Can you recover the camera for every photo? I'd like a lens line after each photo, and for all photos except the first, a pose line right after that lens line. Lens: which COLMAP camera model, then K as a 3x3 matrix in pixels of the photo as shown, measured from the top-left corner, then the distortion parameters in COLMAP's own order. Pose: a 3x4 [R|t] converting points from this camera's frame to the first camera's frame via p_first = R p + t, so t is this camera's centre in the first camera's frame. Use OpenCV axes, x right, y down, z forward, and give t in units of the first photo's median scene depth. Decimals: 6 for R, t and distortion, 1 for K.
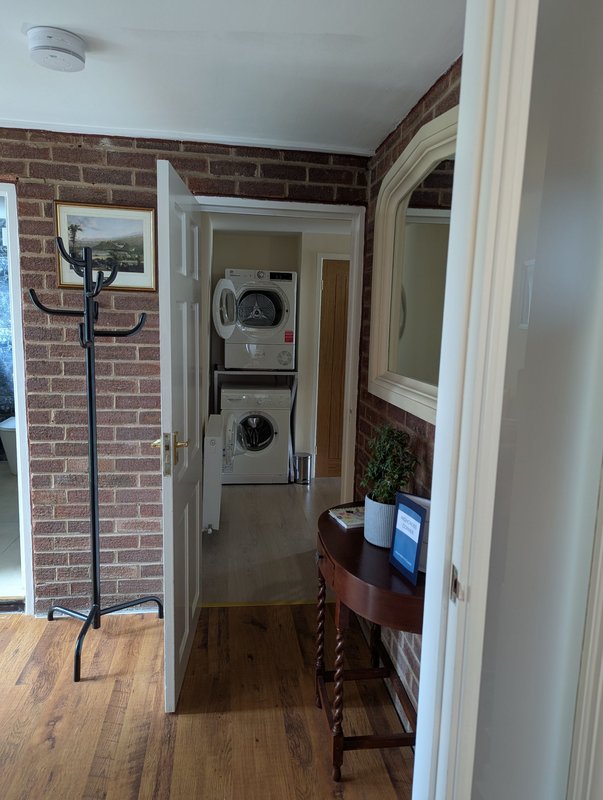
lens RADIAL K [[566.1, 0, 301.5], [0, 566.1, 400.0], [0, 0, 1]] dist [0.030638, -0.002615]
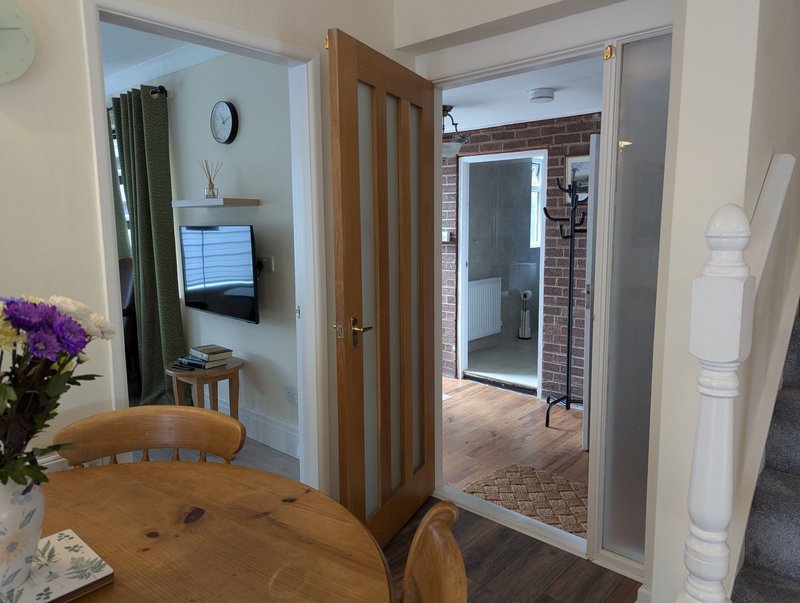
lens RADIAL K [[565.6, 0, 400.0], [0, 565.6, 301.5], [0, 0, 1]] dist [-0.000562, 0.004395]
pose [[0.645048, 0.070639, -0.760870, 0.575698], [-0.084580, 0.996200, 0.020782, 0.097779], [0.759447, 0.050949, 0.648571, -0.466192]]
